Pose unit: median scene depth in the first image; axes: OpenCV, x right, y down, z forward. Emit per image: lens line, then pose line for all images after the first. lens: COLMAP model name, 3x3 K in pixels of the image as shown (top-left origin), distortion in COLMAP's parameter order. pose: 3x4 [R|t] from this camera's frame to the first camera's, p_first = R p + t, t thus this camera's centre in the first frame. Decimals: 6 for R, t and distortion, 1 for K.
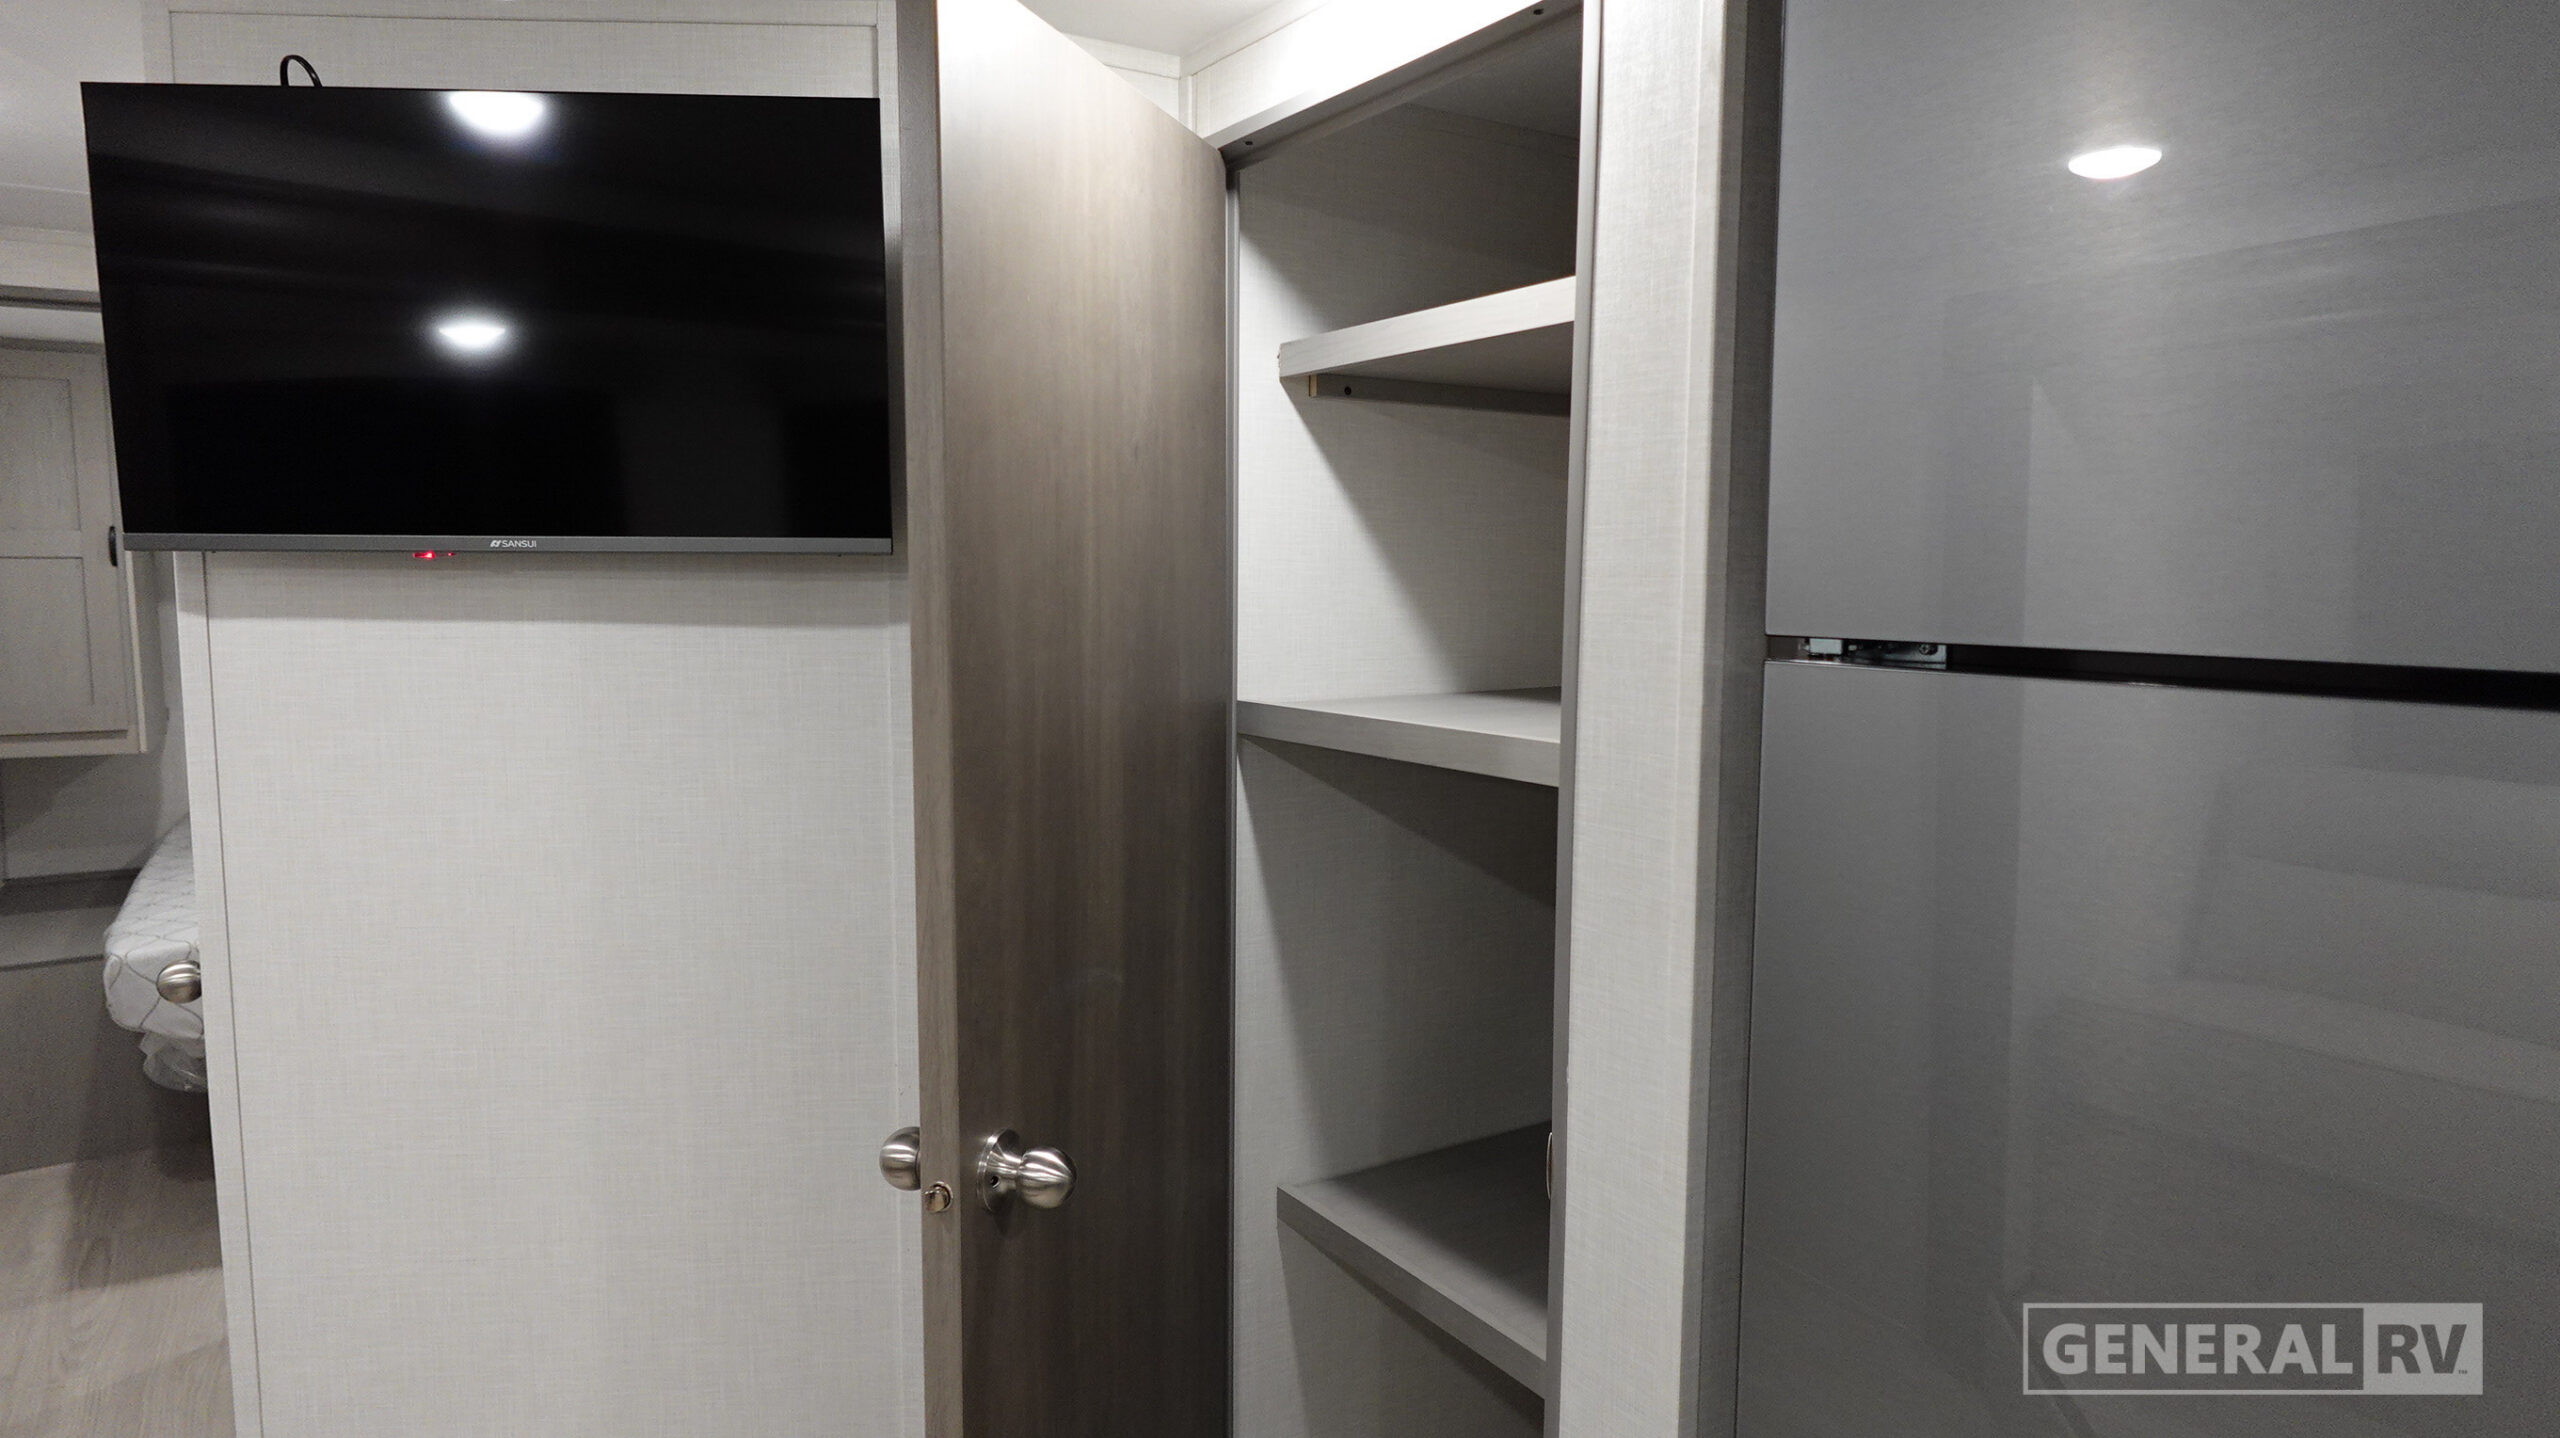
lens RADIAL K [[1510.4, 0, 1274.7], [0, 1510.4, 701.6], [0, 0, 1]] dist [0.000994, 0.002978]
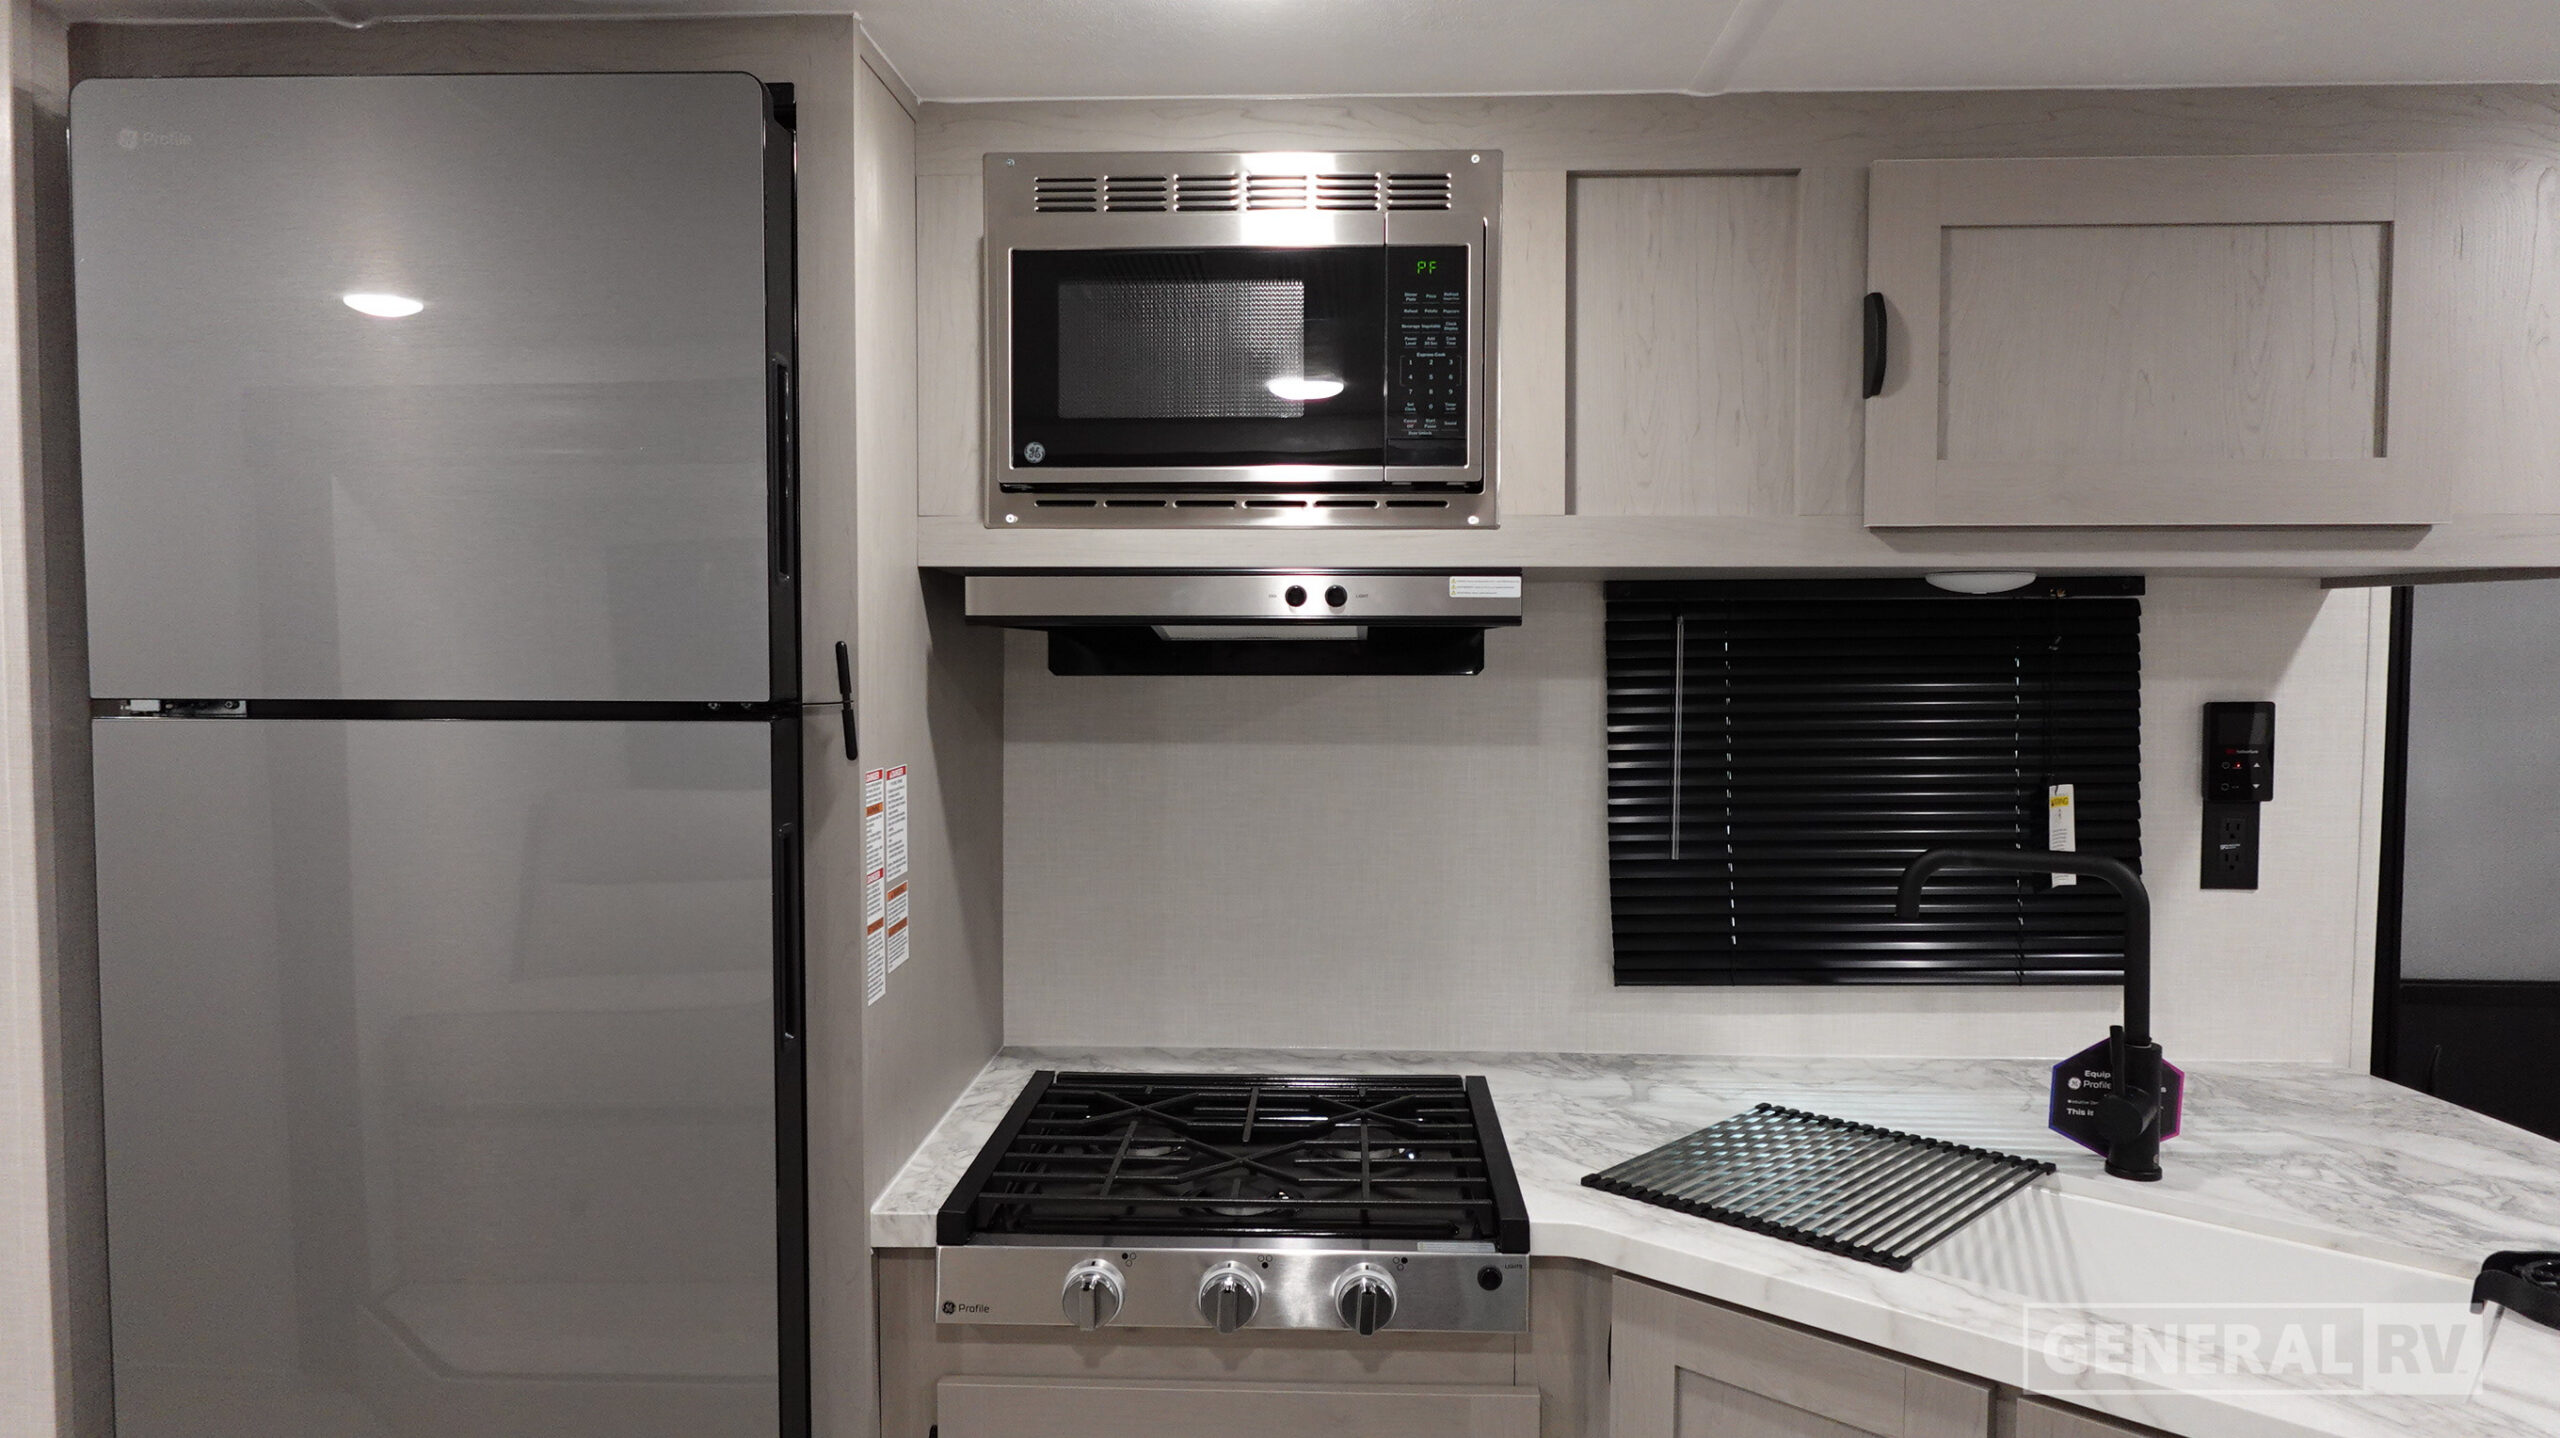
lens RADIAL K [[1621.3, 0, 1280.6], [0, 1621.3, 712.6], [0, 0, 1]] dist [0.003519, -0.002651]
pose [[0.577518, -0.047792, 0.814978, -0.147697], [0.070693, 0.997463, 0.008398, 0.019011], [-0.813312, 0.052763, 0.579431, -0.425867]]
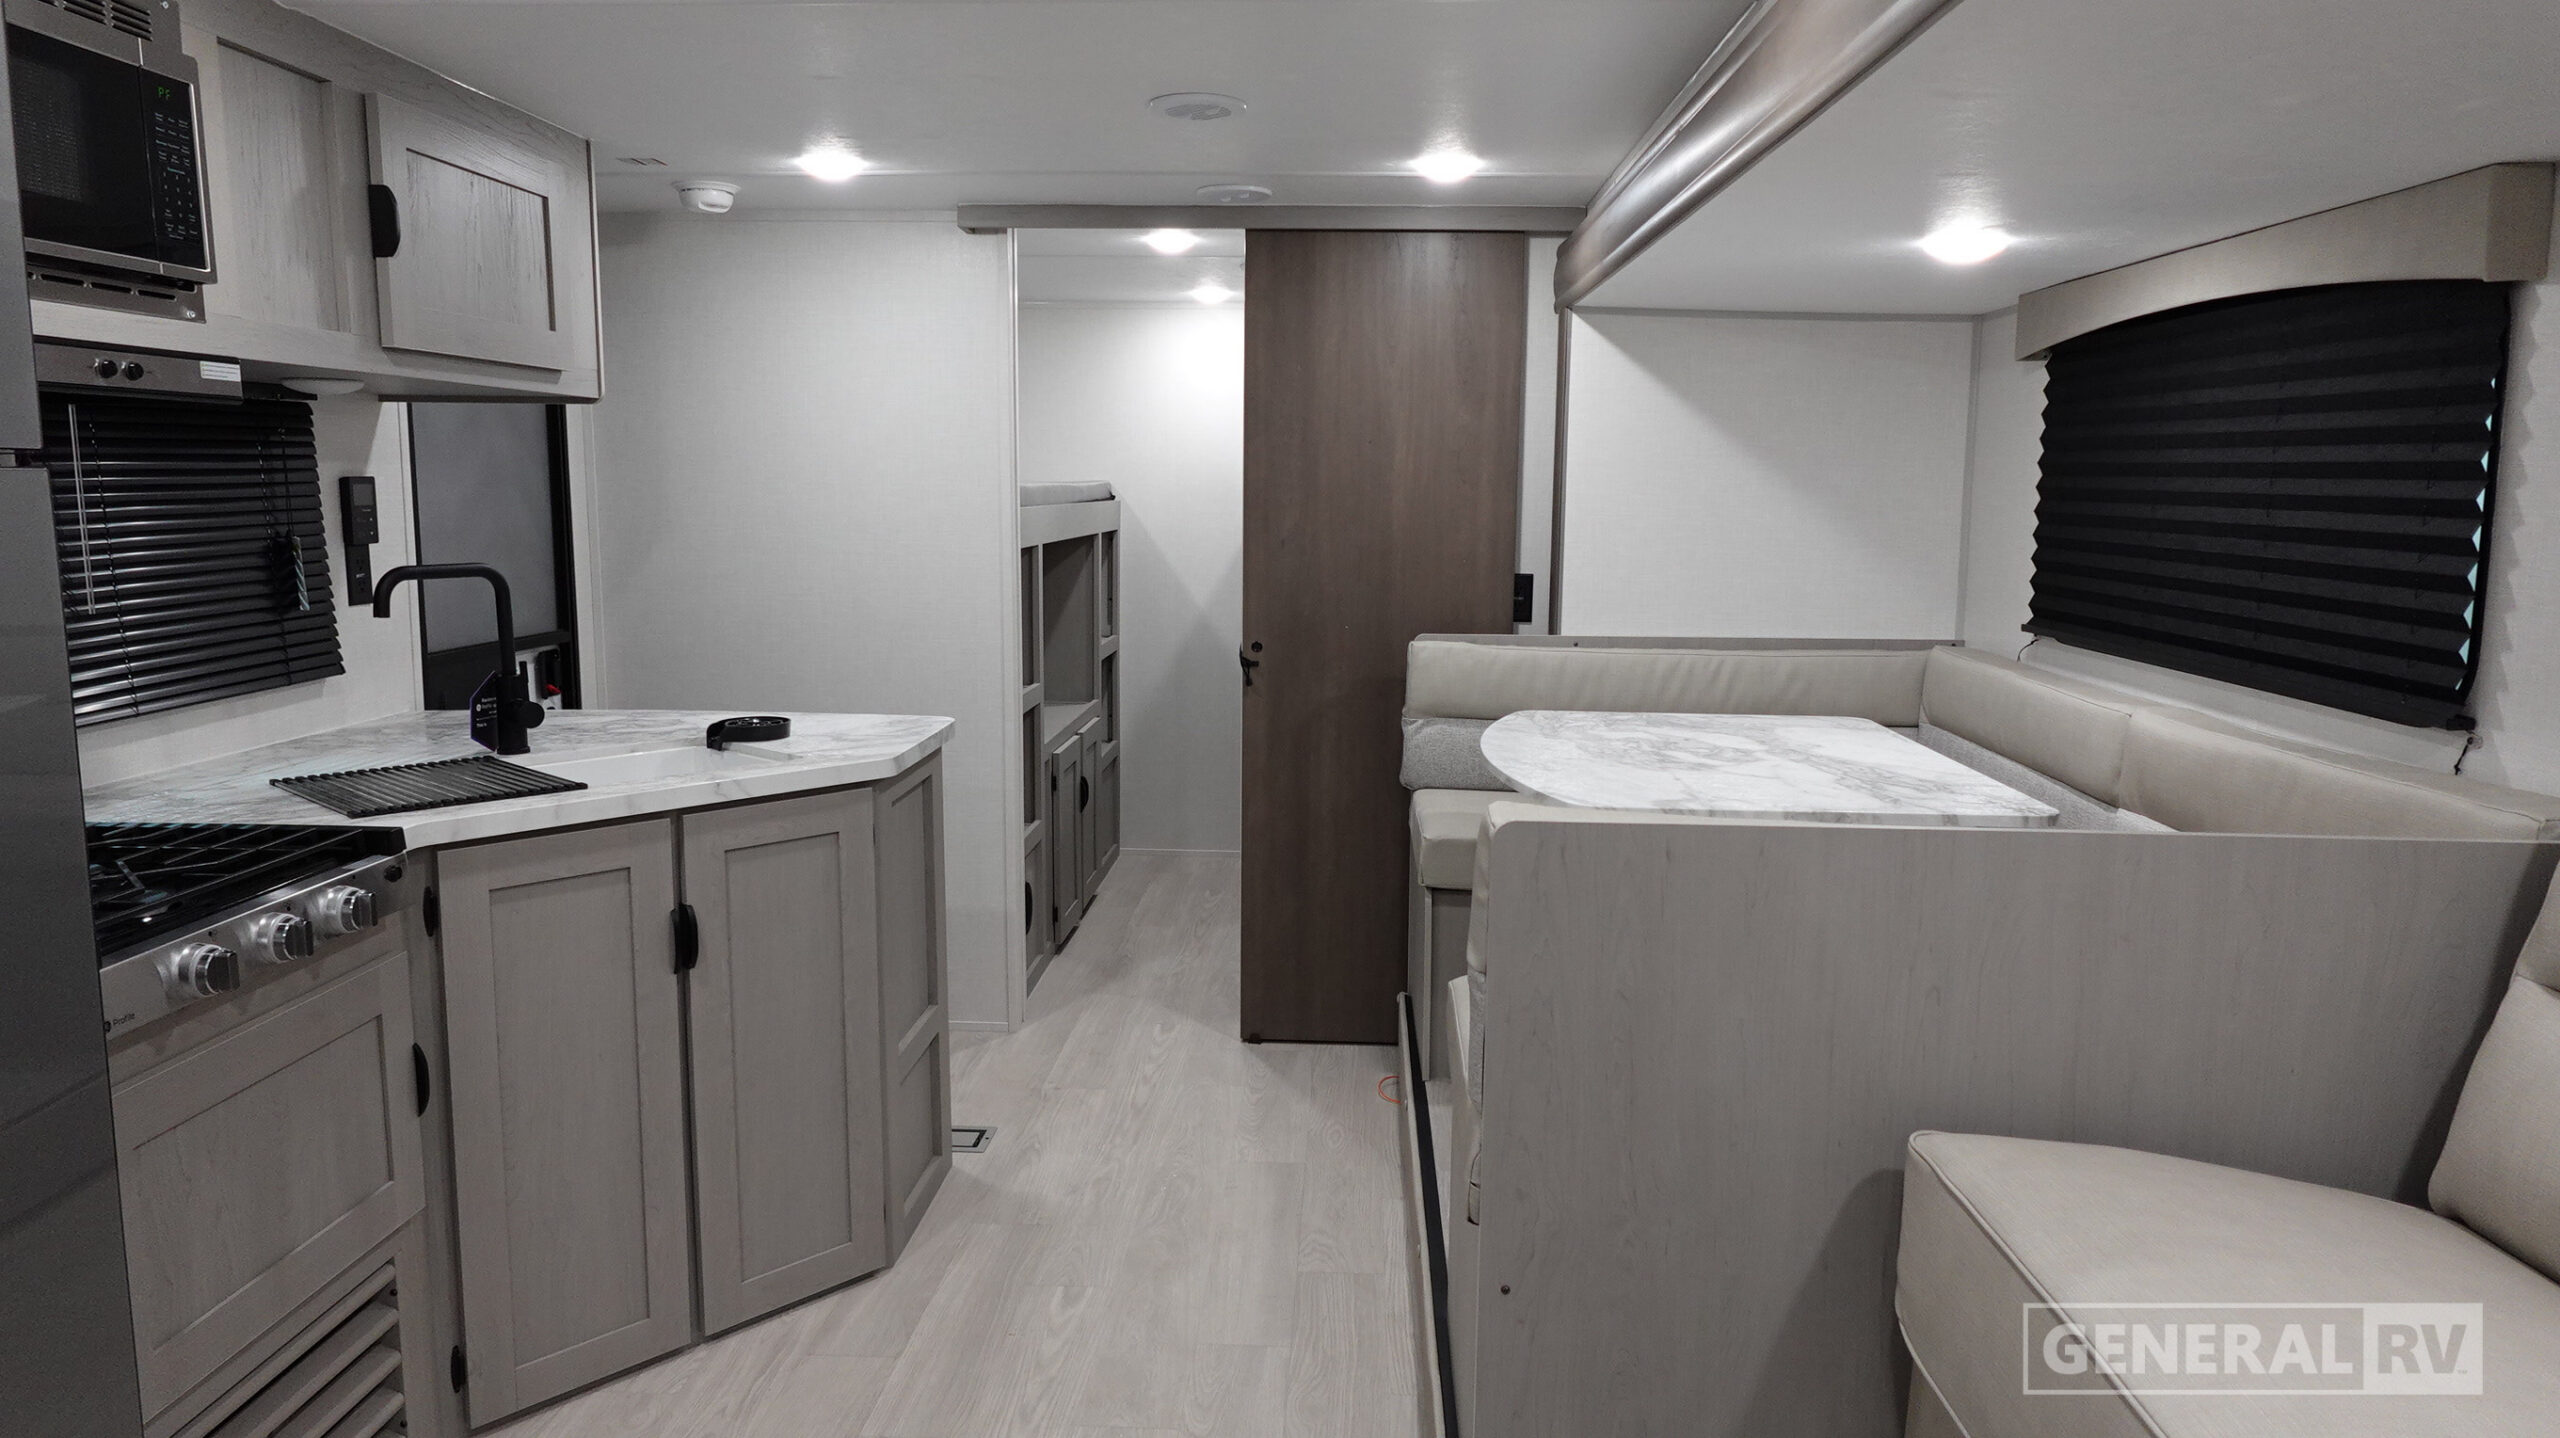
lens RADIAL K [[1621.3, 0, 1276.6], [0, 1621.3, 708.0], [0, 0, 1]] dist [0.003519, -0.002651]
pose [[-0.807763, -0.102258, 0.580571, -1.000441], [0.026491, 0.977549, 0.209037, -0.060063], [-0.588912, 0.184232, -0.786919, 1.299535]]
